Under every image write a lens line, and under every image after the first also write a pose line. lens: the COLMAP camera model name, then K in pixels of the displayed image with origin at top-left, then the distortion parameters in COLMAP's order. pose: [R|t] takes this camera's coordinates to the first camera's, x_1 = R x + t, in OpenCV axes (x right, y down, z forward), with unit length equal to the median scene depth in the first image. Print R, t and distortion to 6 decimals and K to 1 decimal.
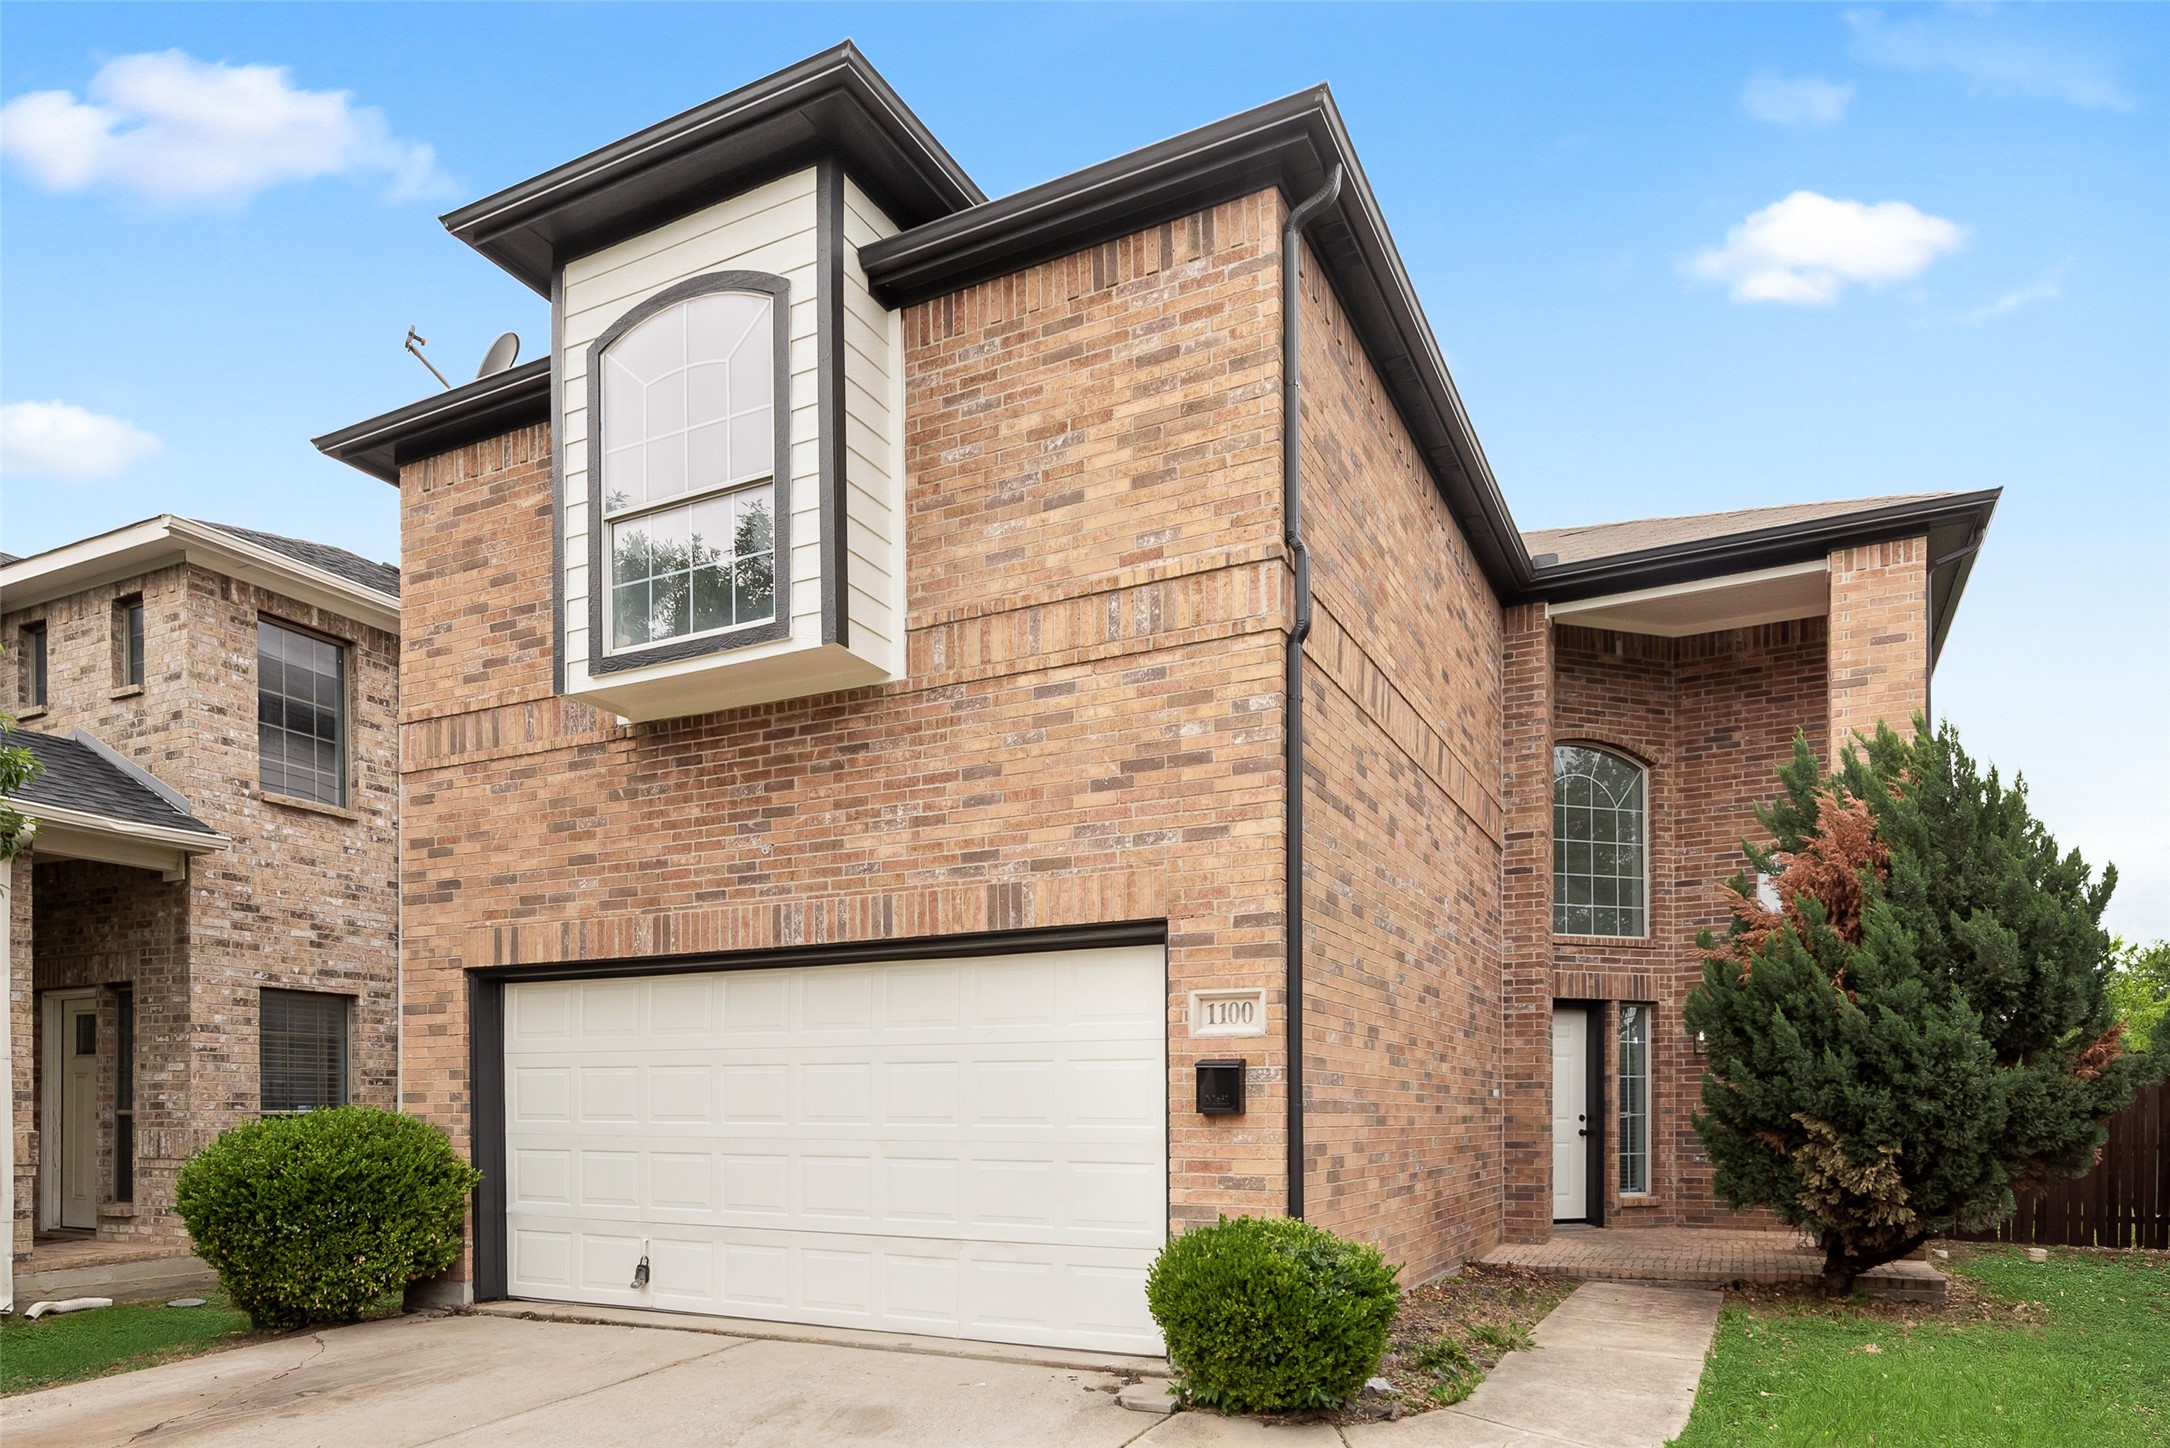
lens RADIAL K [[887.2, 0, 1115.3], [0, 887.2, 786.3], [0, 0, 1]] dist [0.000246, 0.000228]
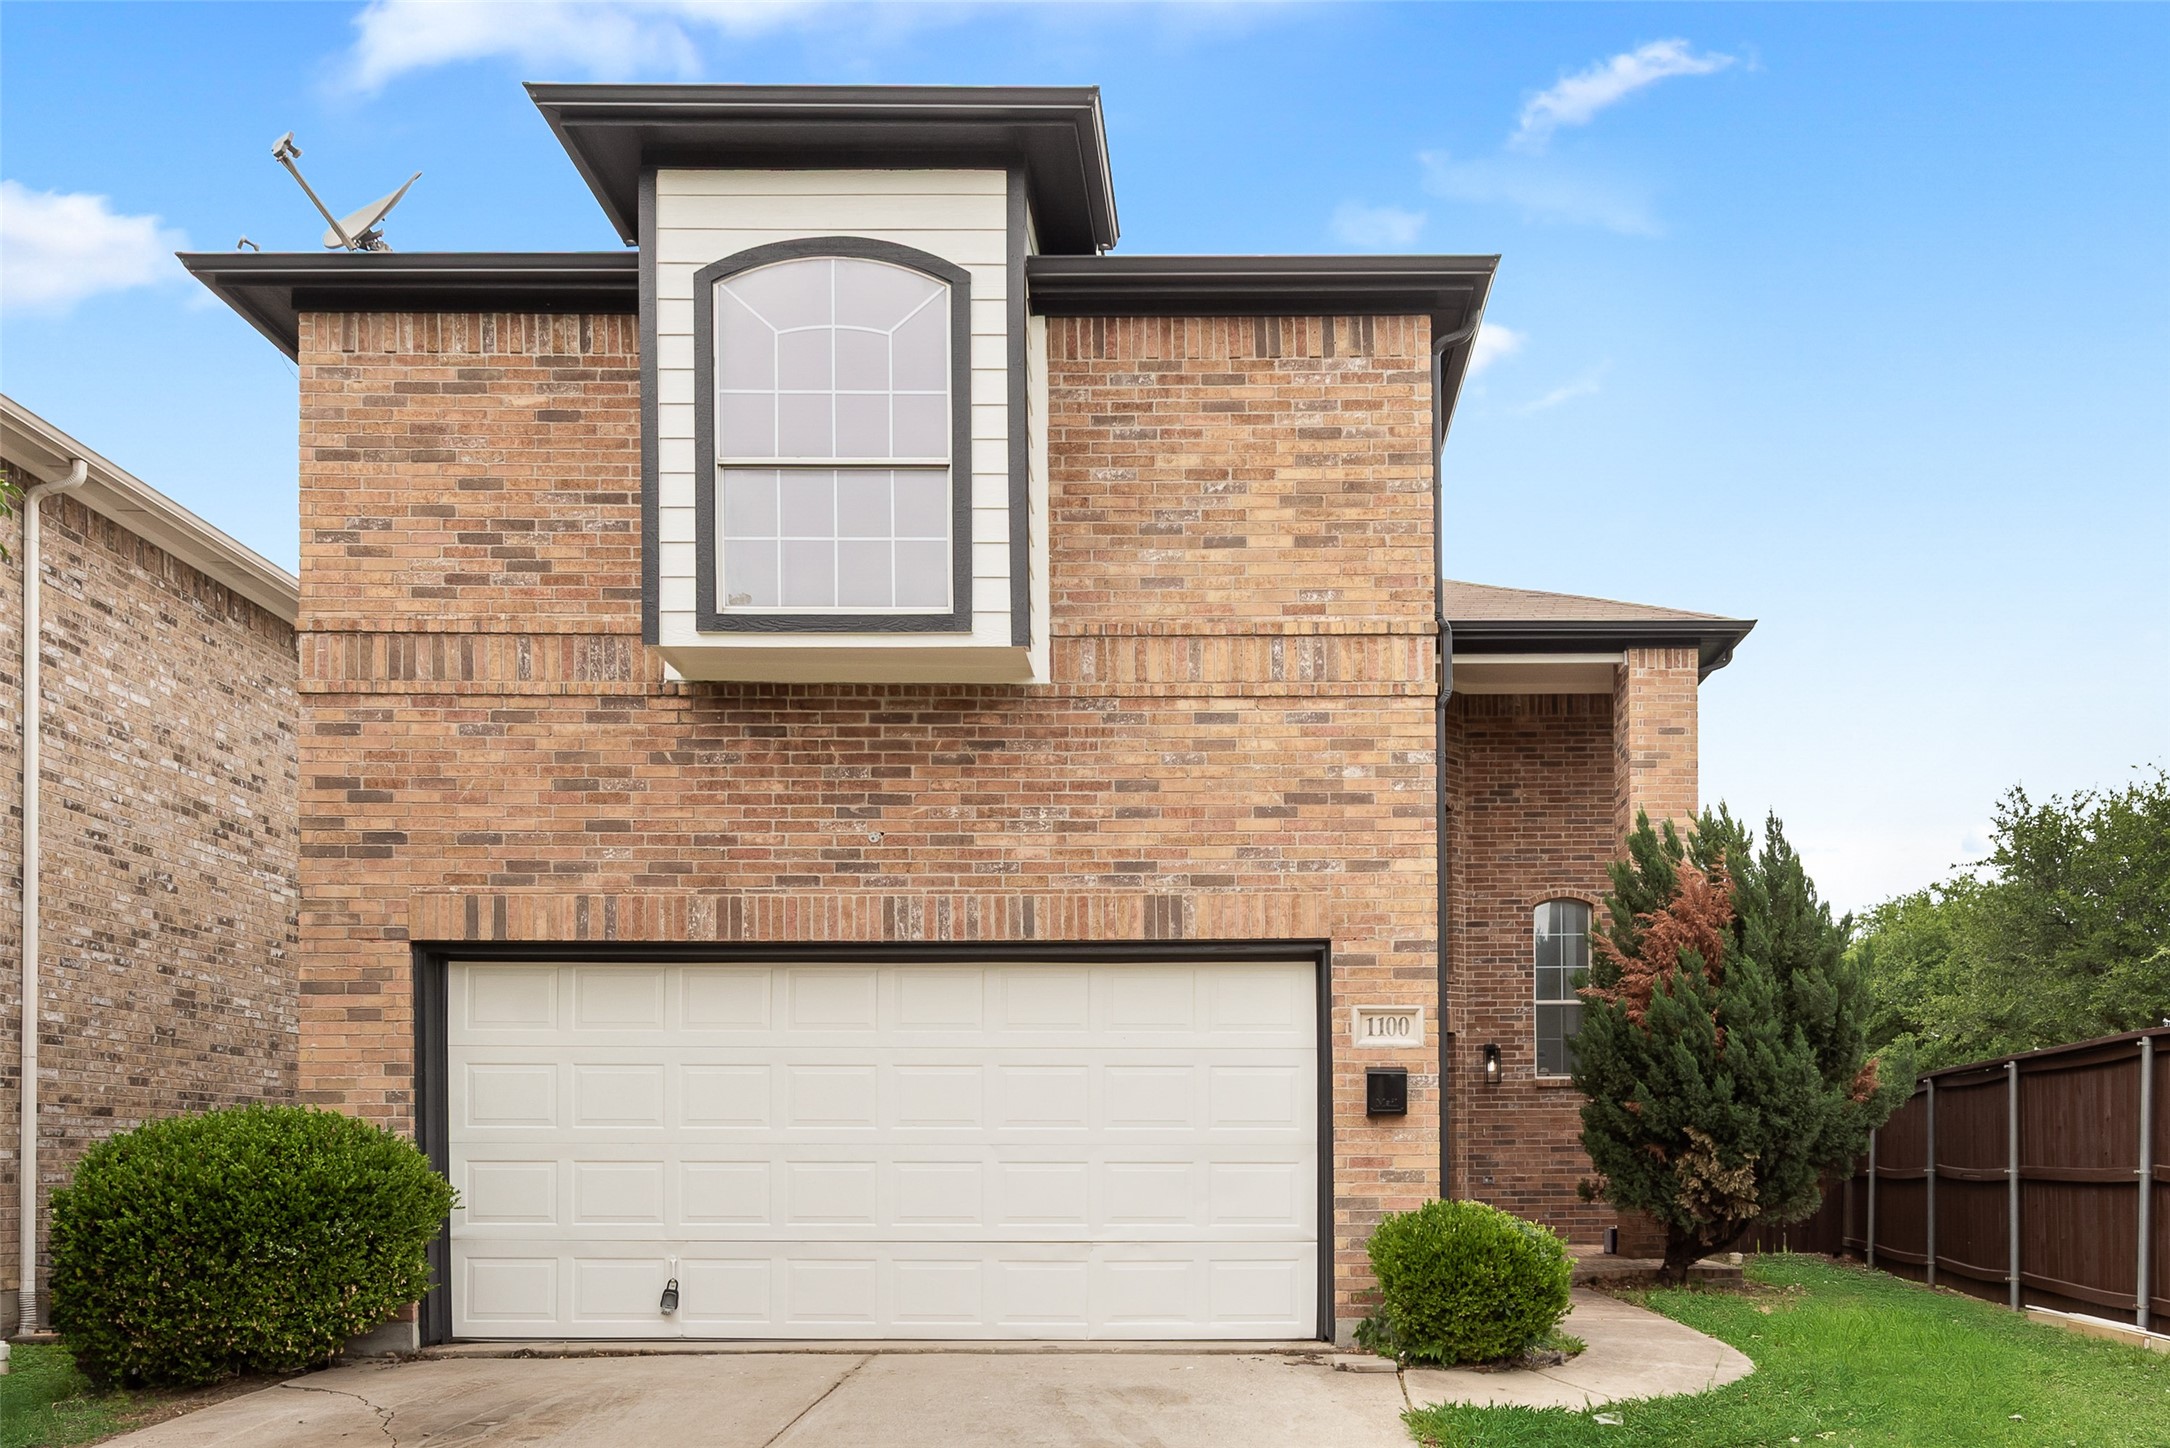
lens RADIAL K [[994.1, 0, 1084.2], [0, 994.1, 724.8], [0, 0, 1]] dist [-0.000079, 0.000153]
pose [[0.952063, 0.121725, 0.280641, -0.480894], [-0.107448, 0.992033, -0.065769, -0.002896], [-0.286411, 0.032462, 0.957557, -0.094608]]
